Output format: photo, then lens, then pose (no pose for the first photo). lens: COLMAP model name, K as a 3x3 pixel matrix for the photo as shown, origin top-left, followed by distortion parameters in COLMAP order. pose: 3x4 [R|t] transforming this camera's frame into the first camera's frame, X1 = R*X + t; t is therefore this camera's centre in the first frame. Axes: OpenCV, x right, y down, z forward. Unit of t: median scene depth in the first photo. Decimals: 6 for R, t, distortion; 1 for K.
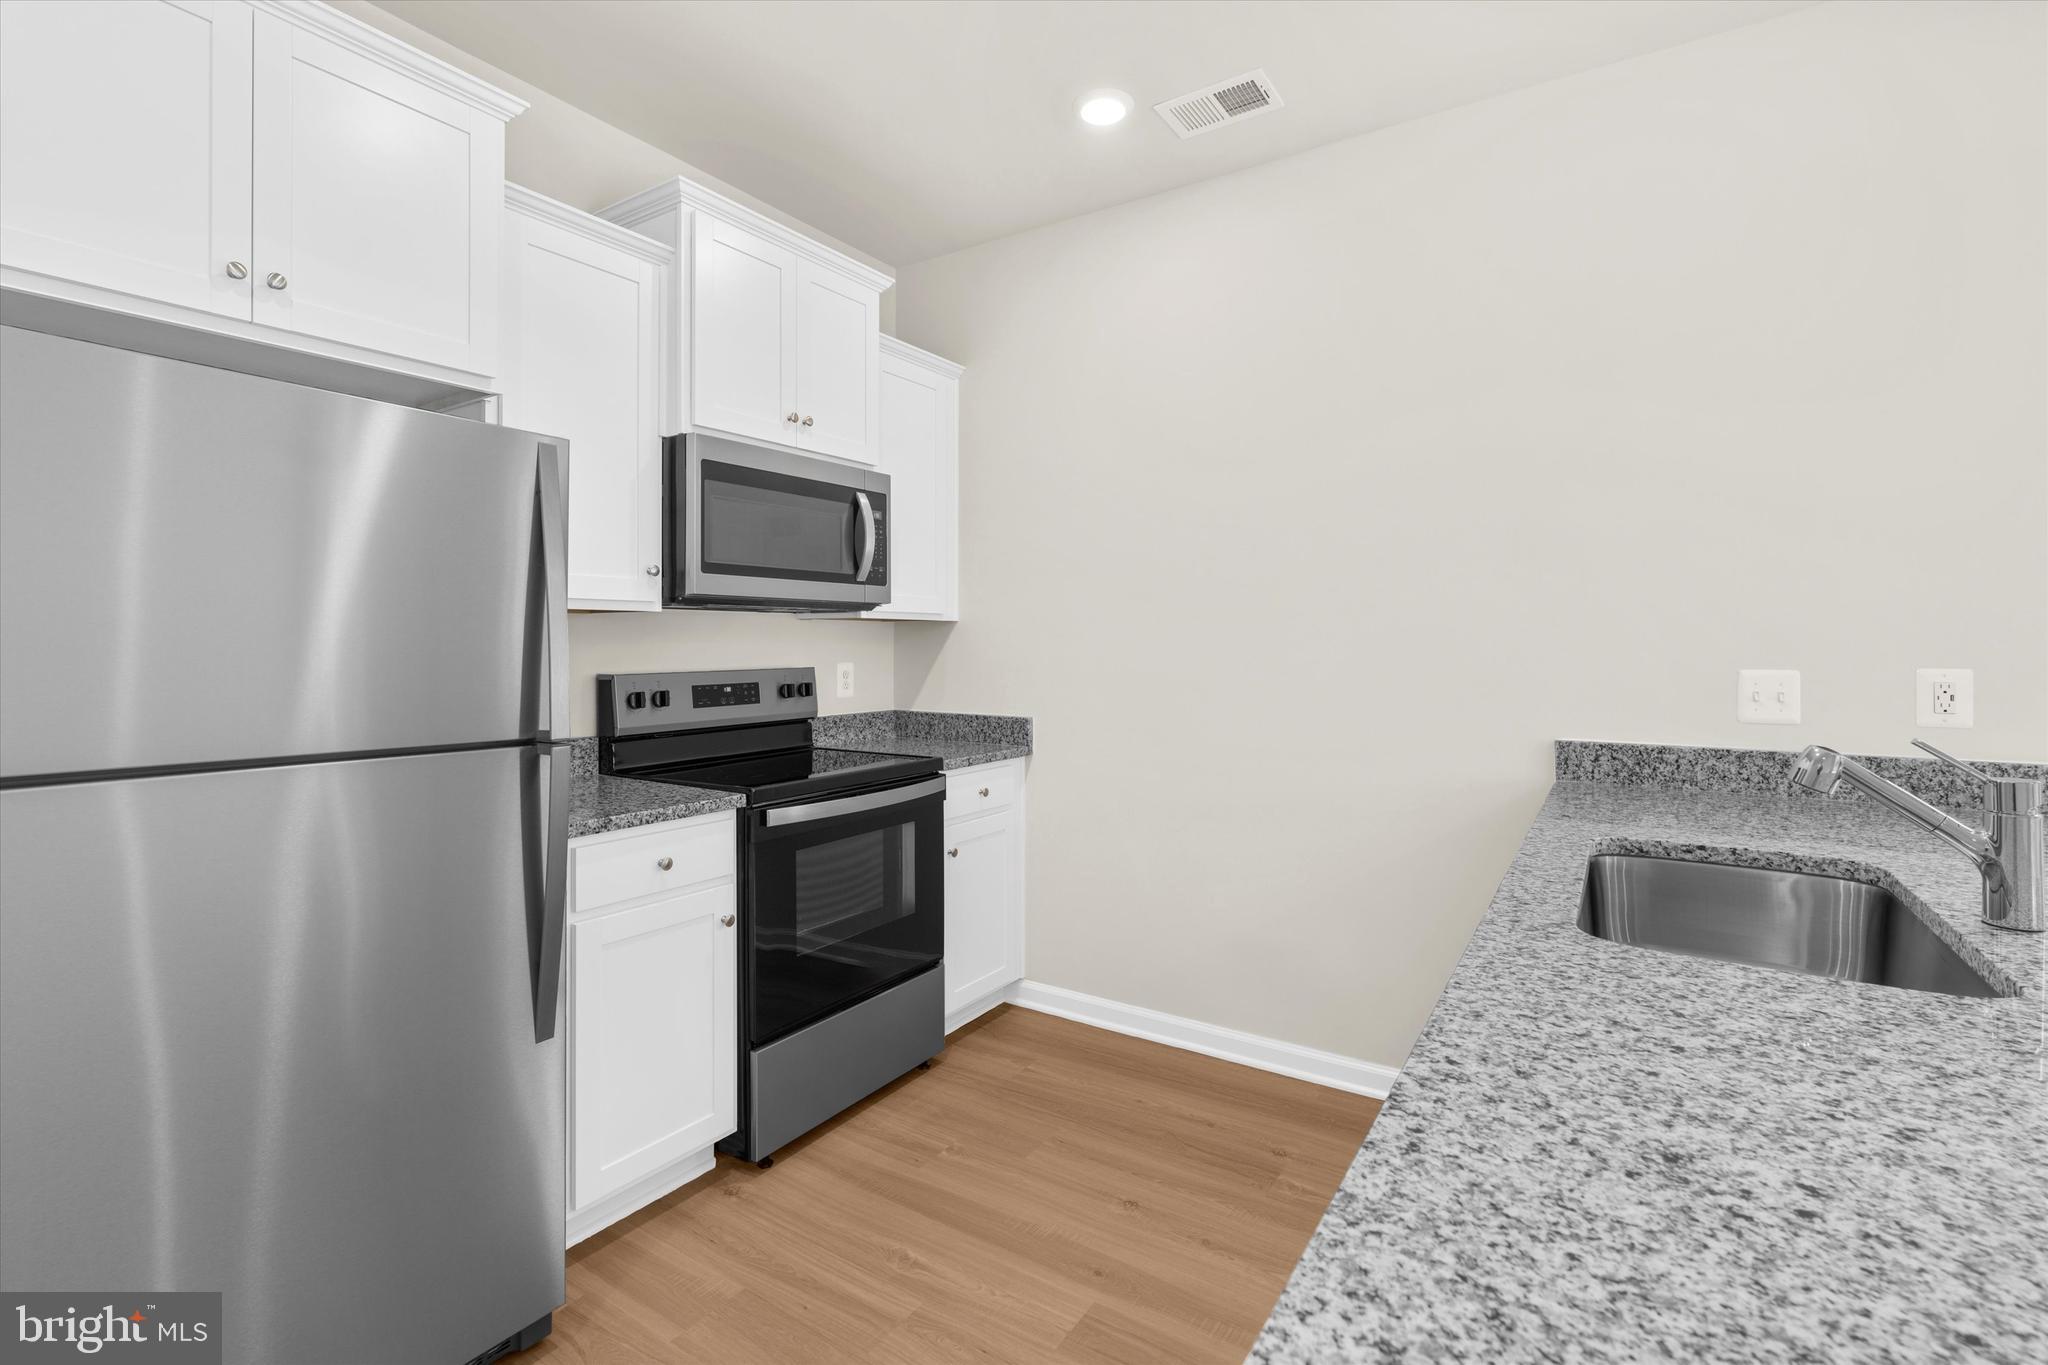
lens RADIAL K [[933.1, 0, 1007.9], [0, 933.1, 641.9], [0, 0, 1]] dist [-0.010663, 0.001802]
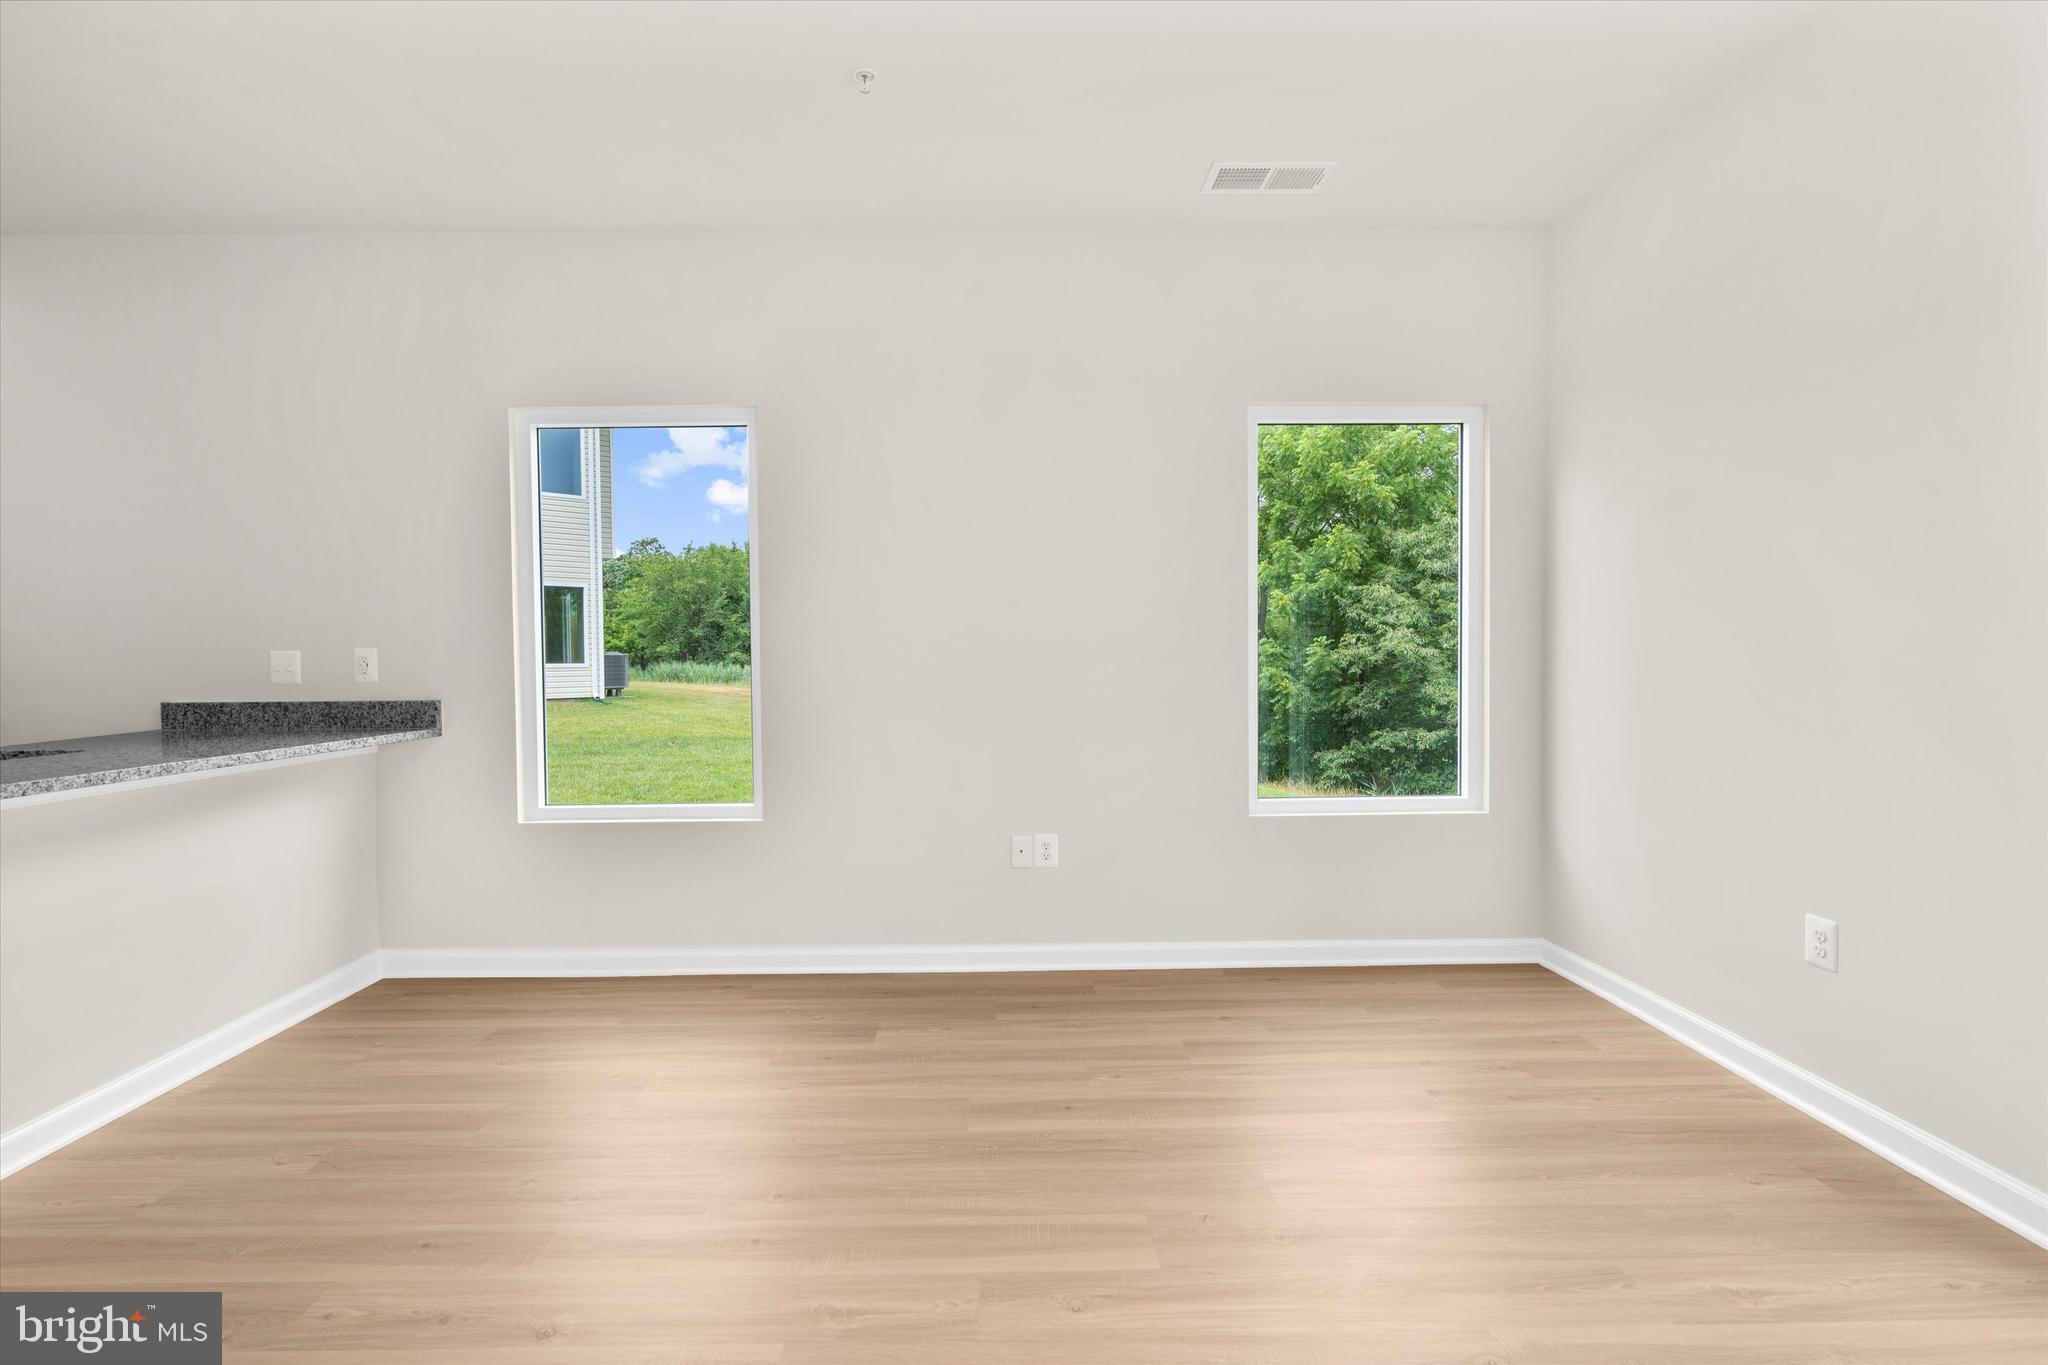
lens RADIAL K [[933.1, 0, 989.2], [0, 933.1, 672.9], [0, 0, 1]] dist [-0.010663, 0.001802]
pose [[0.816422, -0.019788, 0.577117, 0.702954], [0.006202, 0.999656, 0.025503, 0.027870], [-0.577423, -0.017242, 0.816263, -0.778954]]
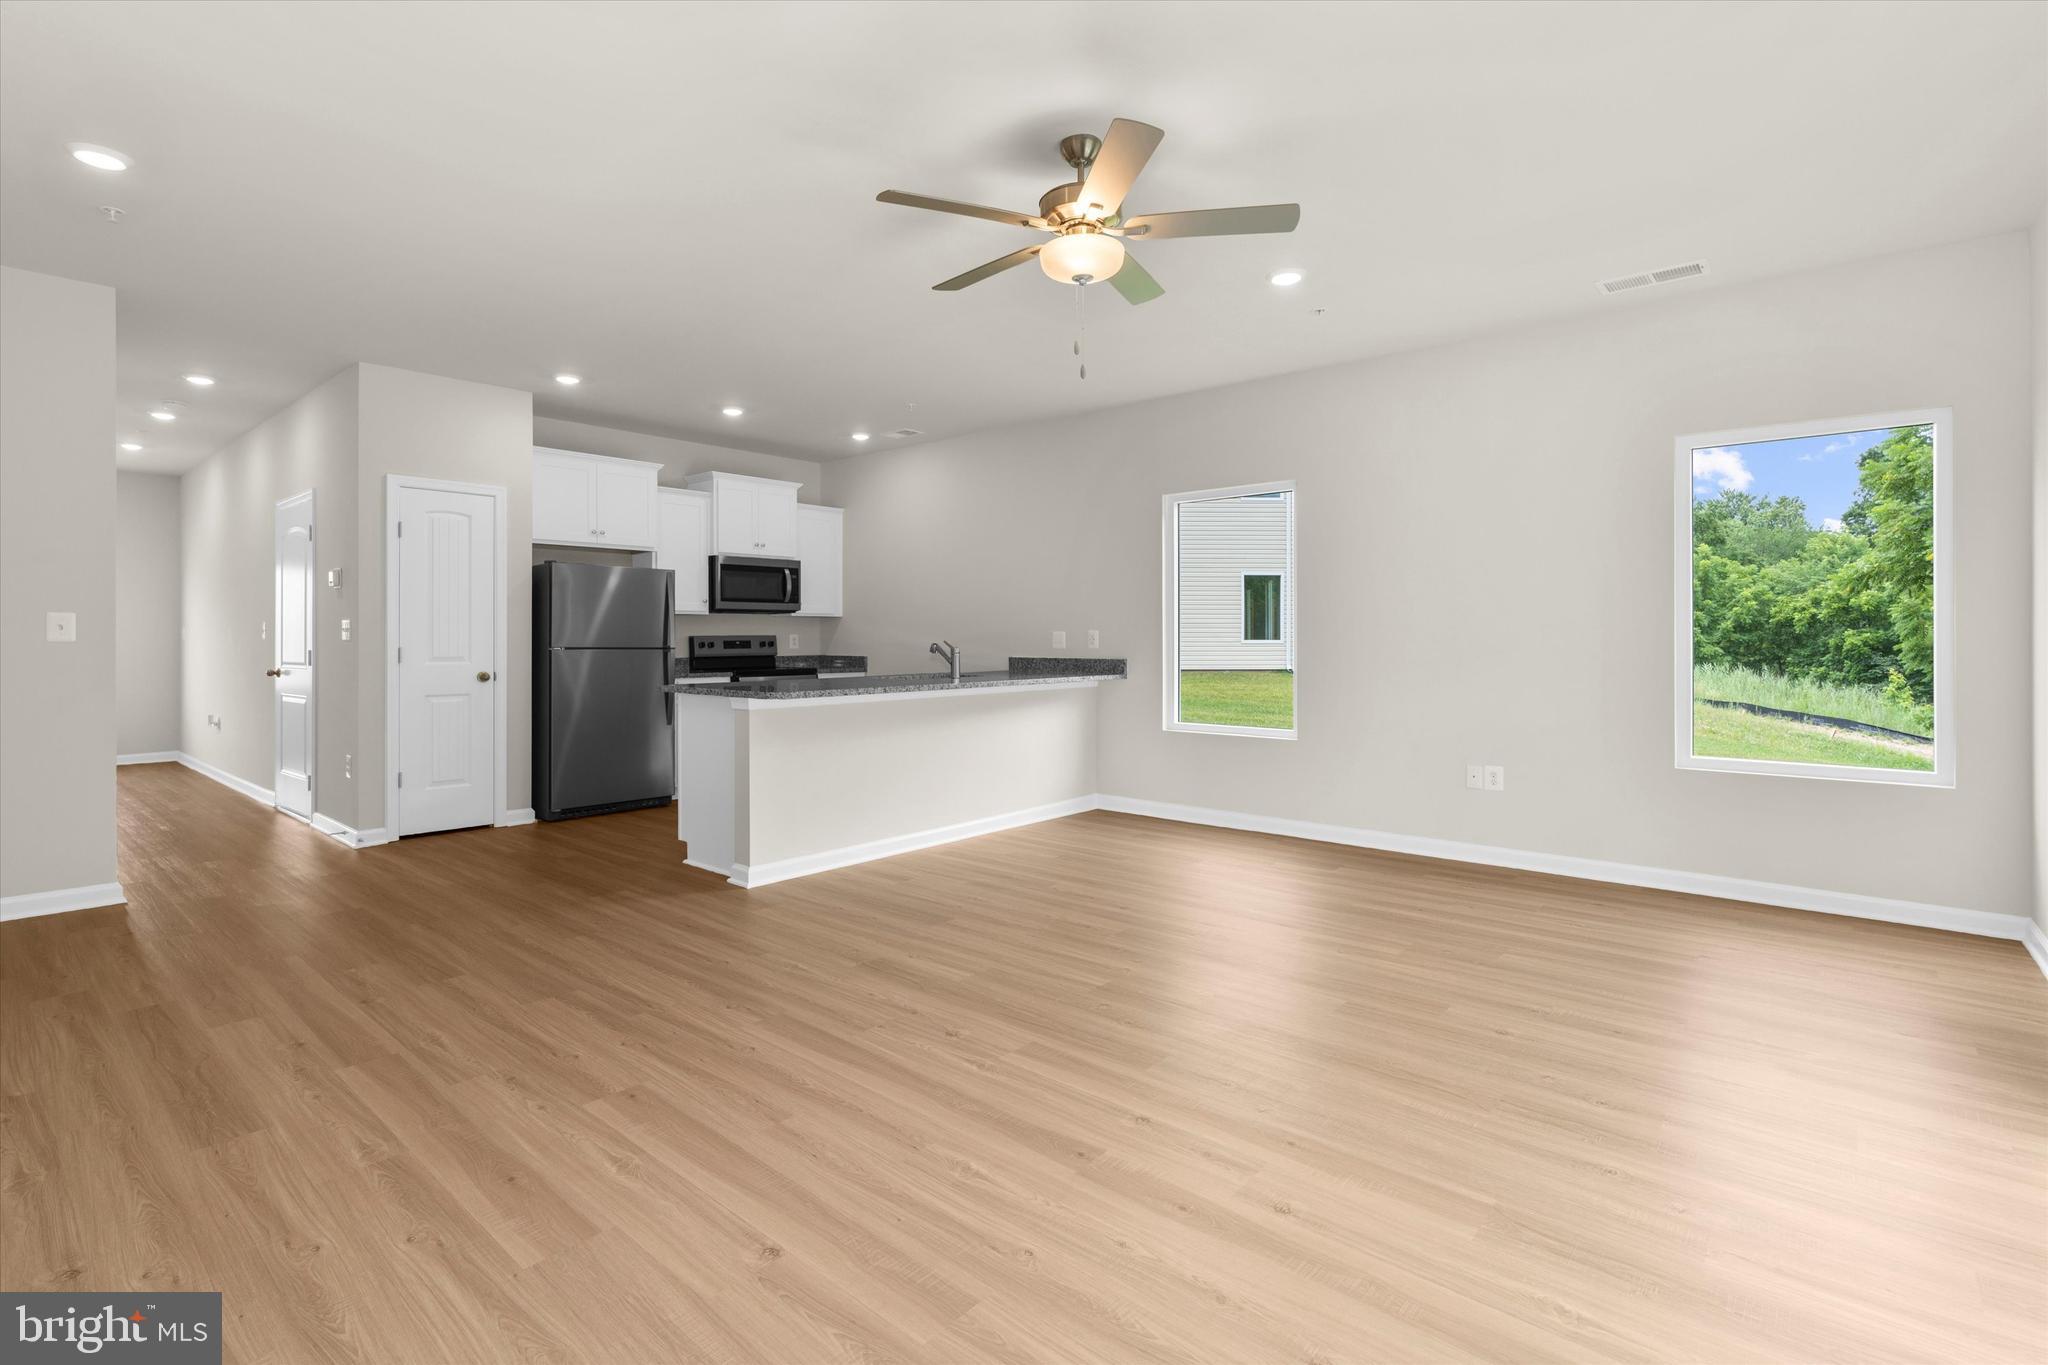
lens RADIAL K [[933.1, 0, 1014.9], [0, 933.1, 629.7], [0, 0, 1]] dist [-0.010663, 0.001802]
pose [[0.994990, -0.005158, -0.099841, 0.778085], [0.005019, 0.999986, -0.001647, 0.023245], [0.099848, 0.001138, 0.995002, -1.616800]]
